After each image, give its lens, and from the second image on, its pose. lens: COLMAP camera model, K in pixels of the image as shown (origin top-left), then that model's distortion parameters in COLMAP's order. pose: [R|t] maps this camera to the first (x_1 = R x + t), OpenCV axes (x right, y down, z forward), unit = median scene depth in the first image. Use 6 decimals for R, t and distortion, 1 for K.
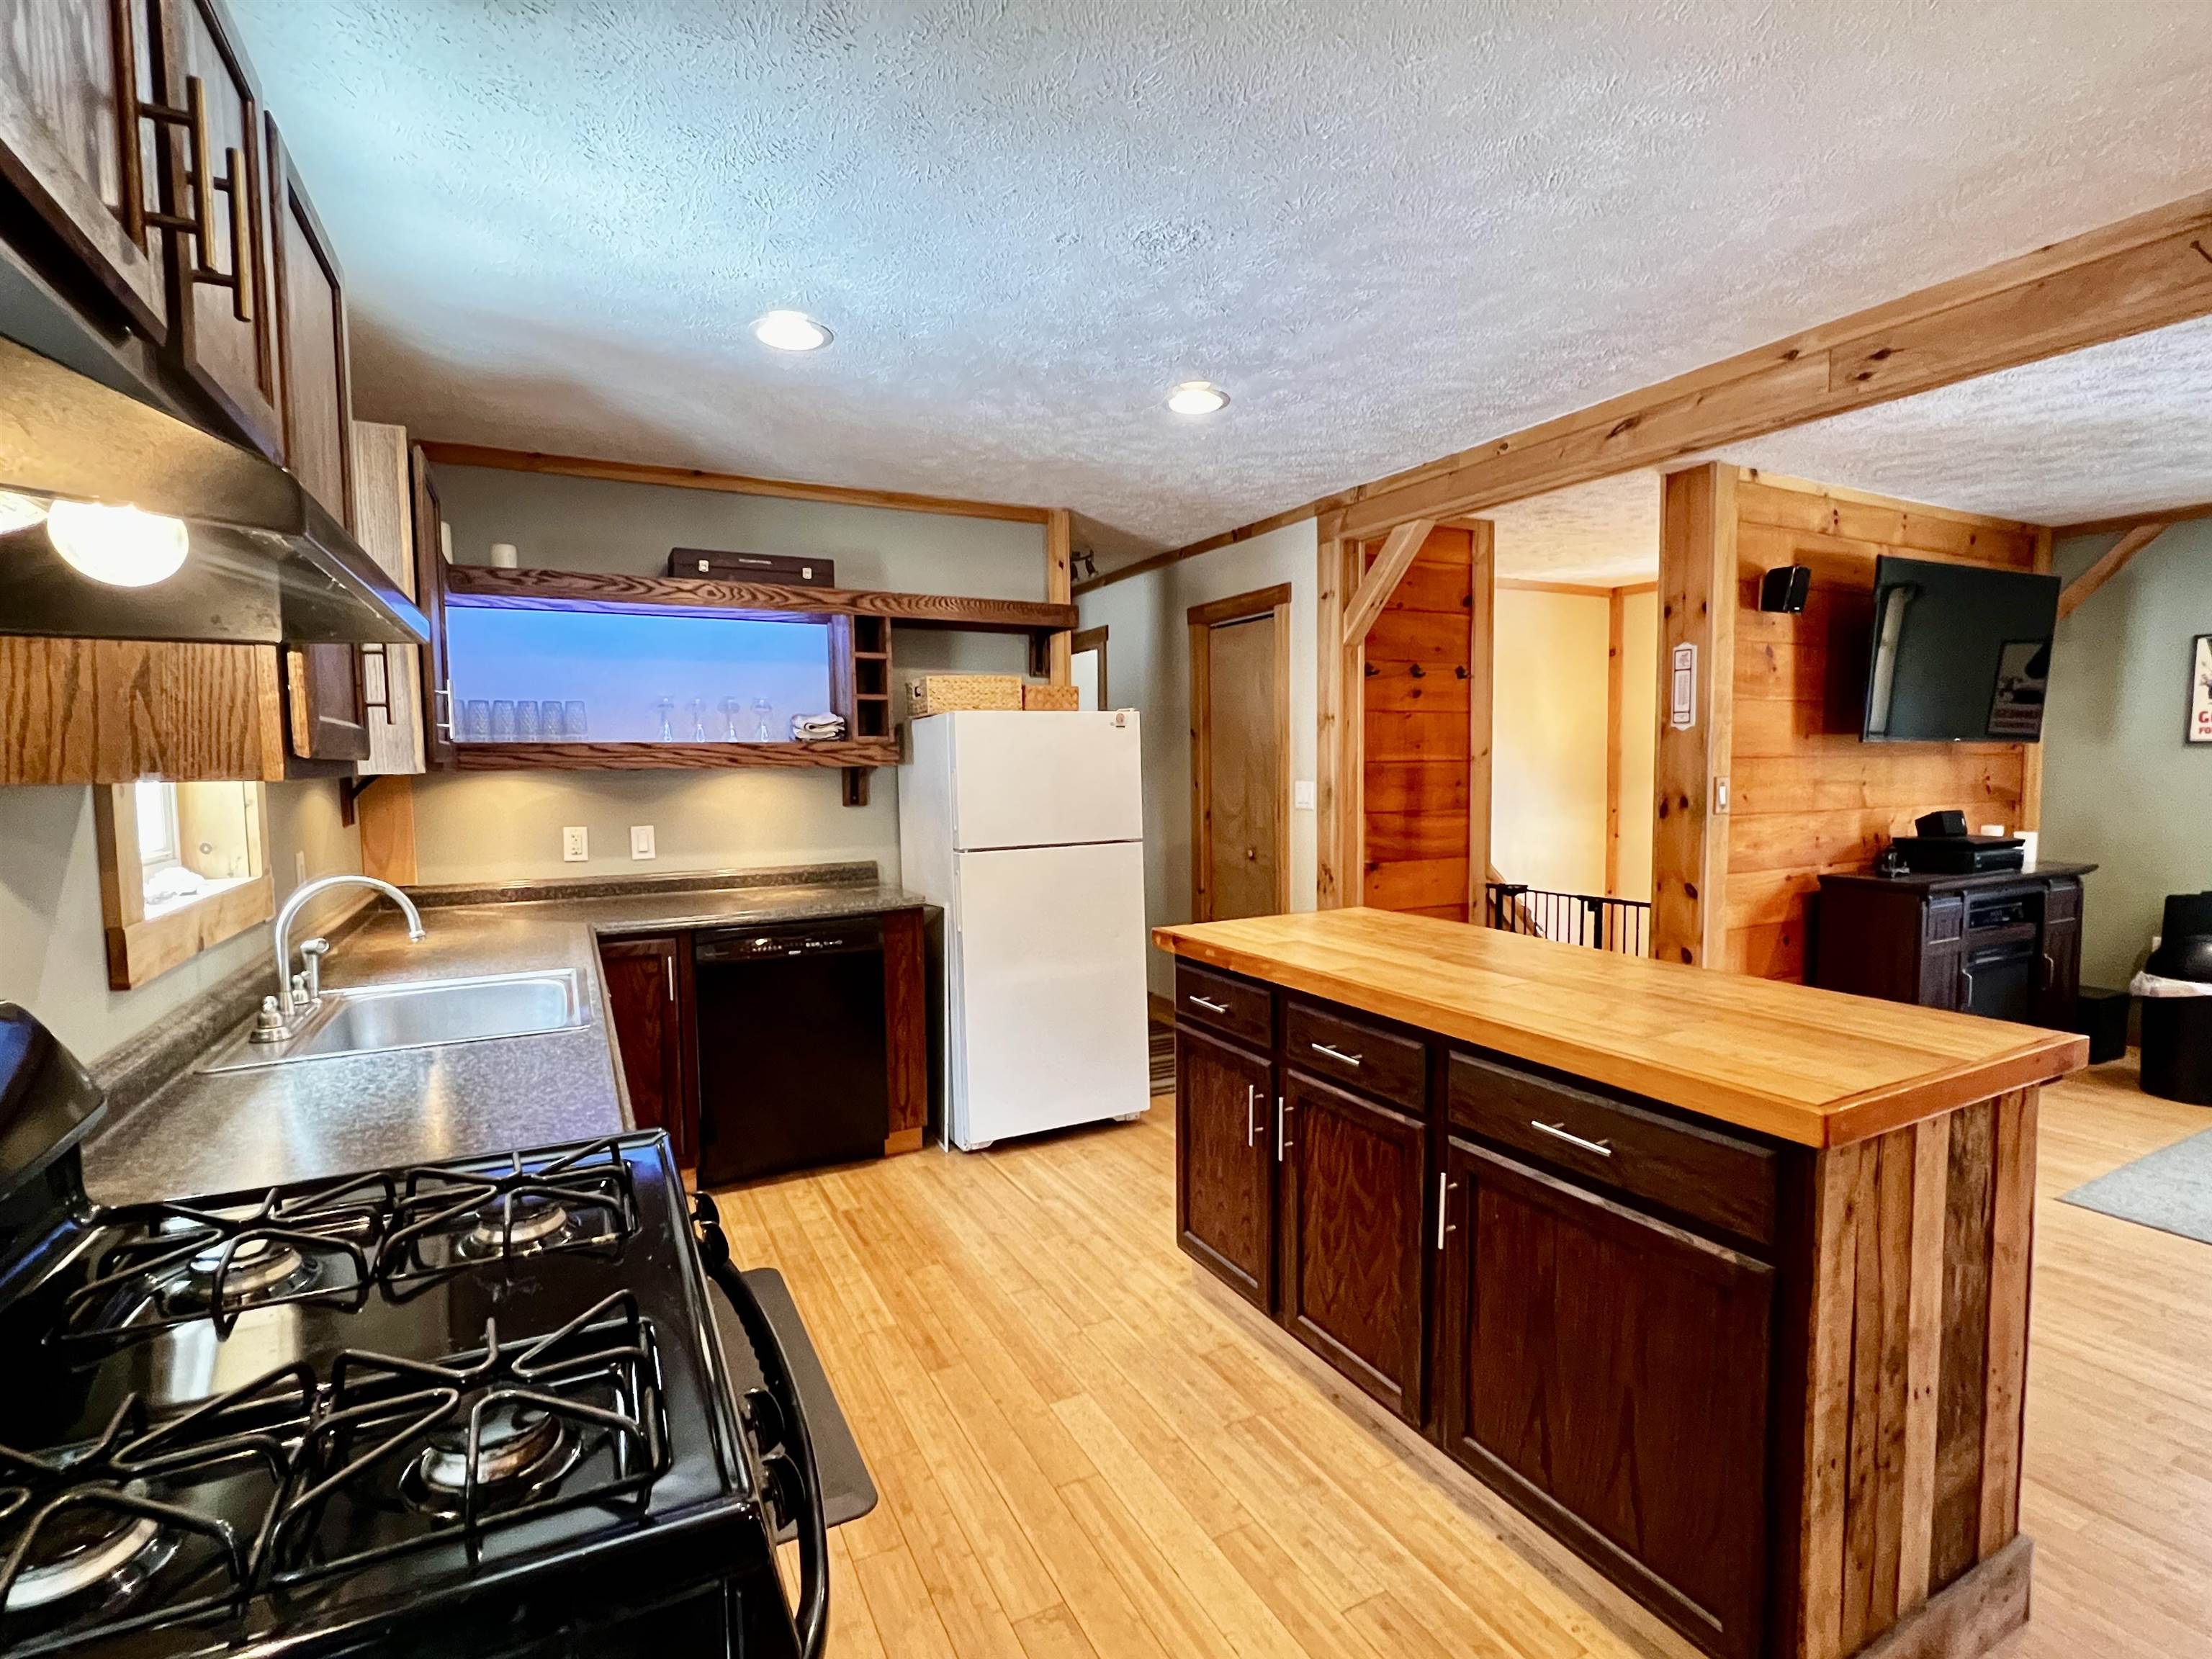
lens RADIAL K [[1043.7, 0, 1106.7], [0, 1043.7, 828.6], [0, 0, 1]] dist [0.001268, 0.000085]
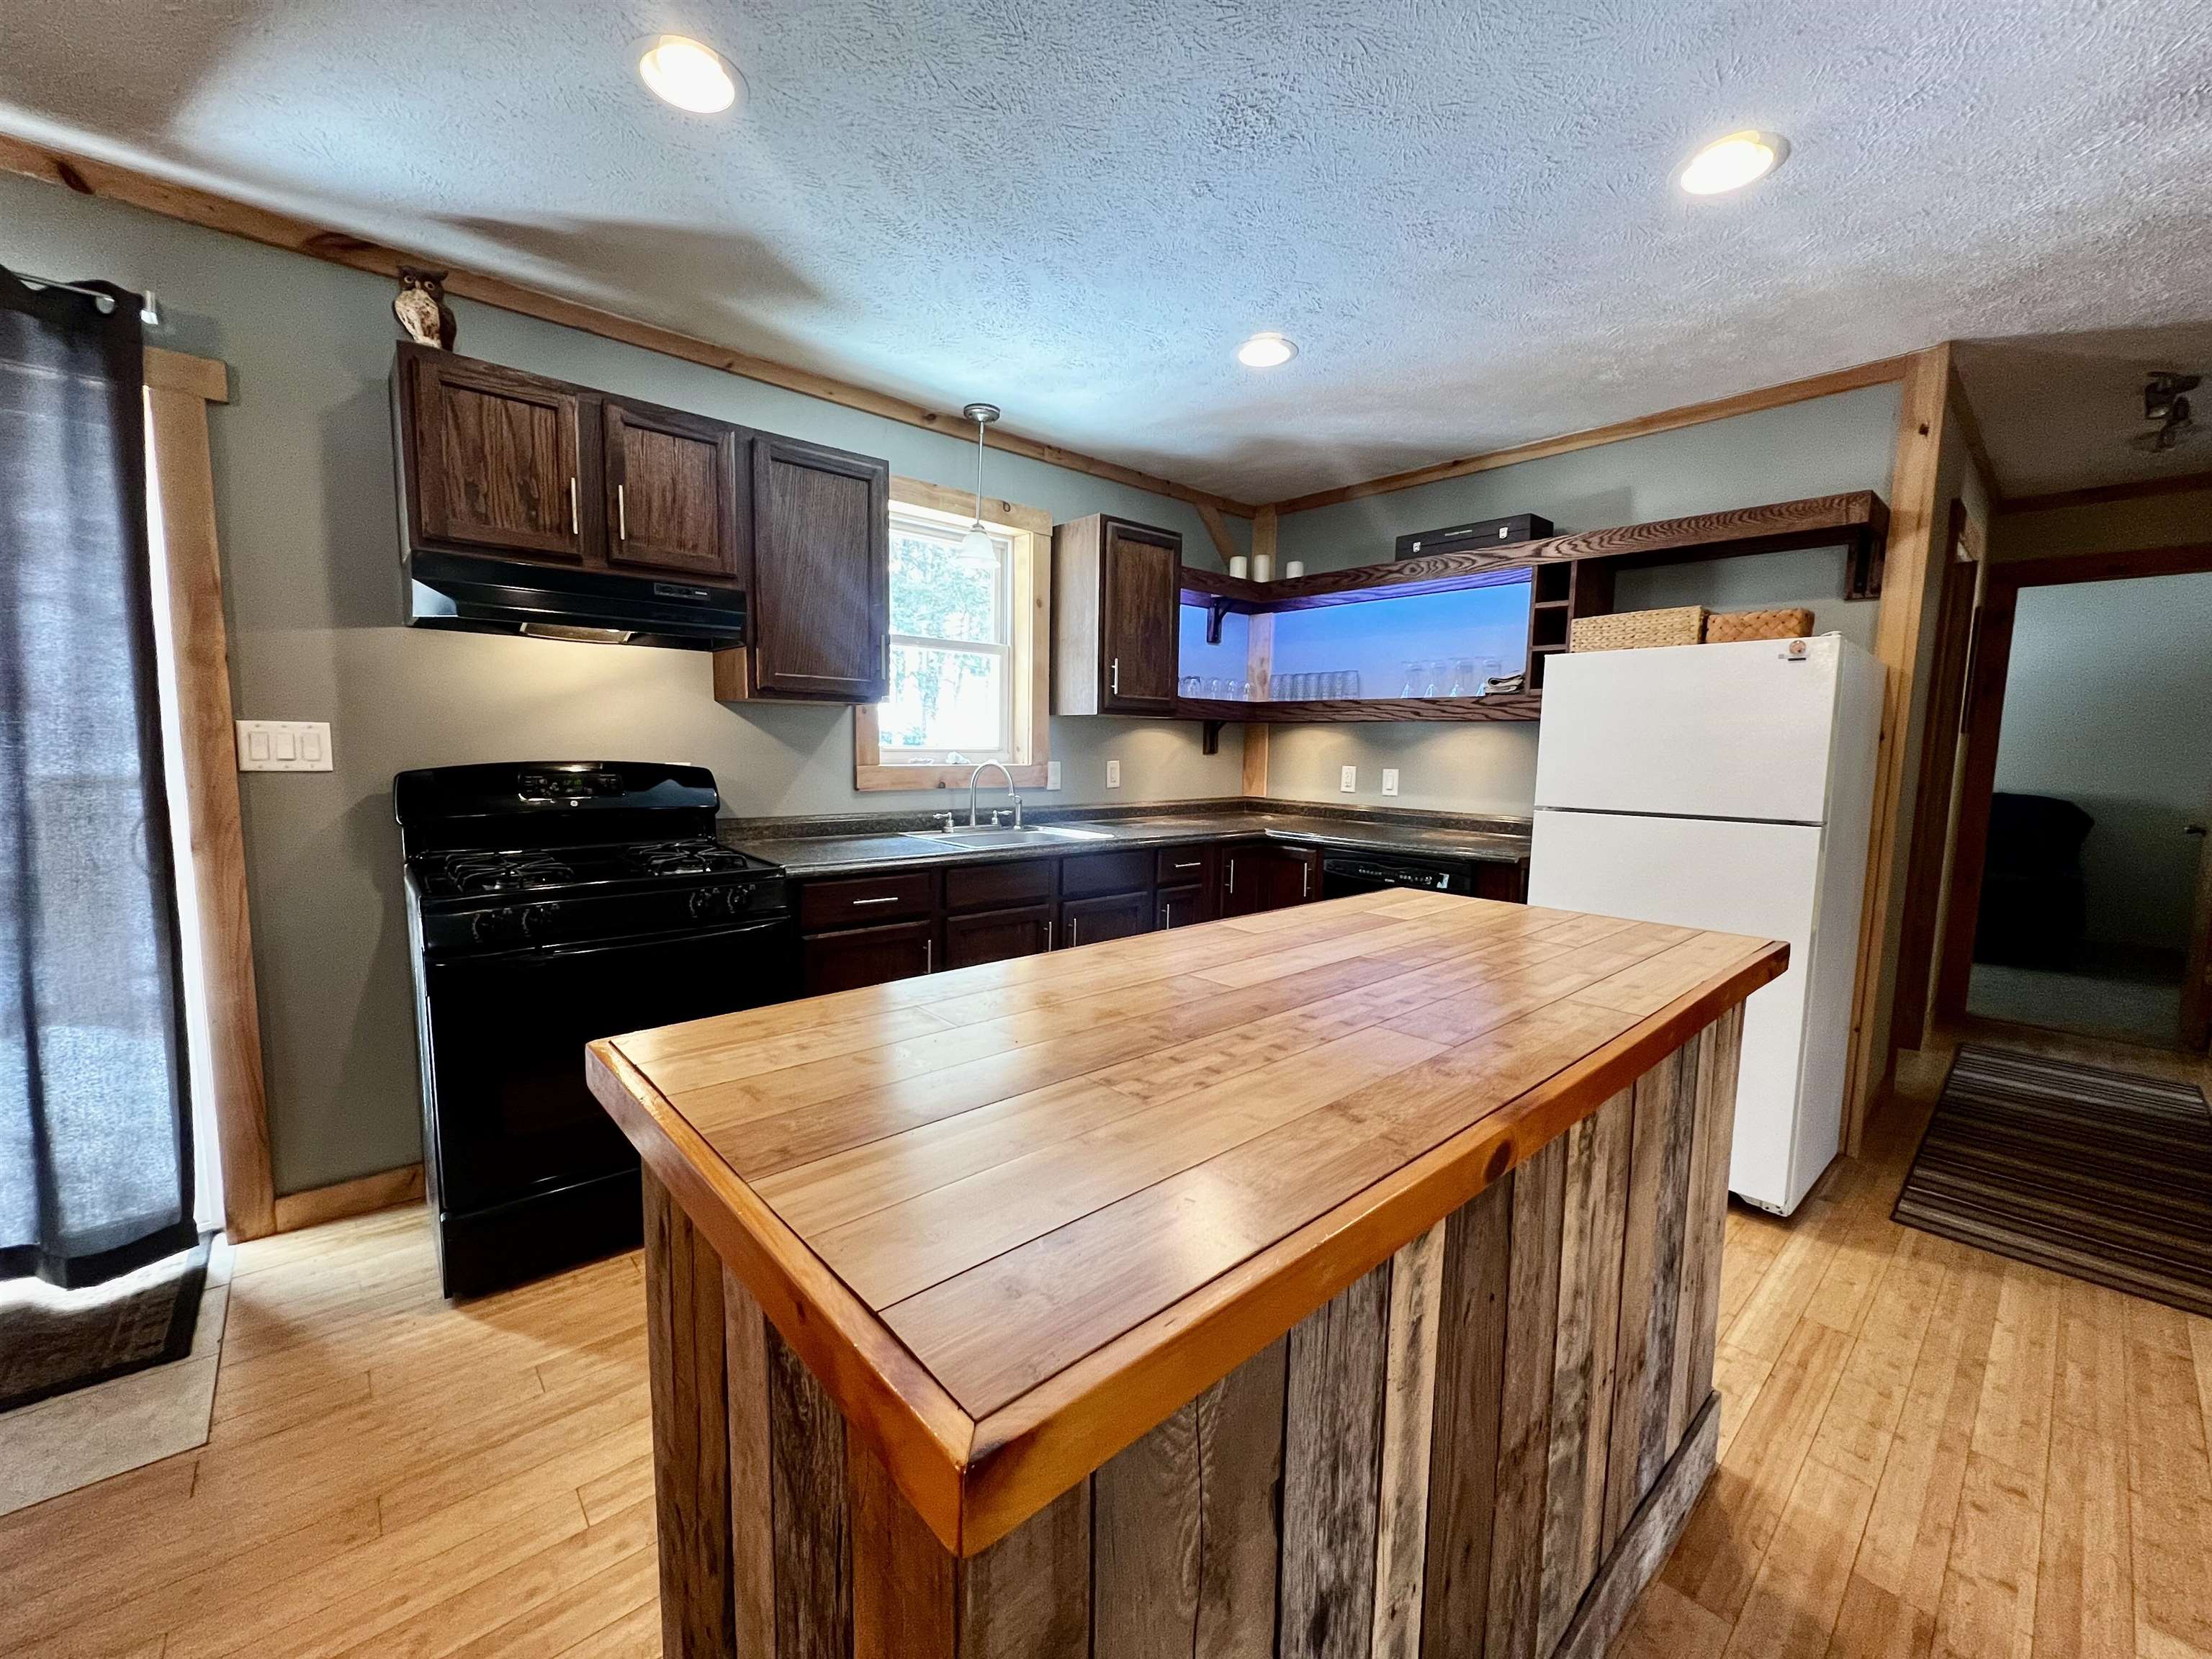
lens RADIAL K [[884.3, 0, 1109.0], [0, 884.3, 835.1], [0, 0, 1]] dist [-0.003426, -0.000194]
pose [[0.247857, 0.117238, -0.961677, 0.493533], [-0.085986, 0.991395, 0.098699, 0.000606], [0.964973, 0.058227, 0.255805, 0.411874]]
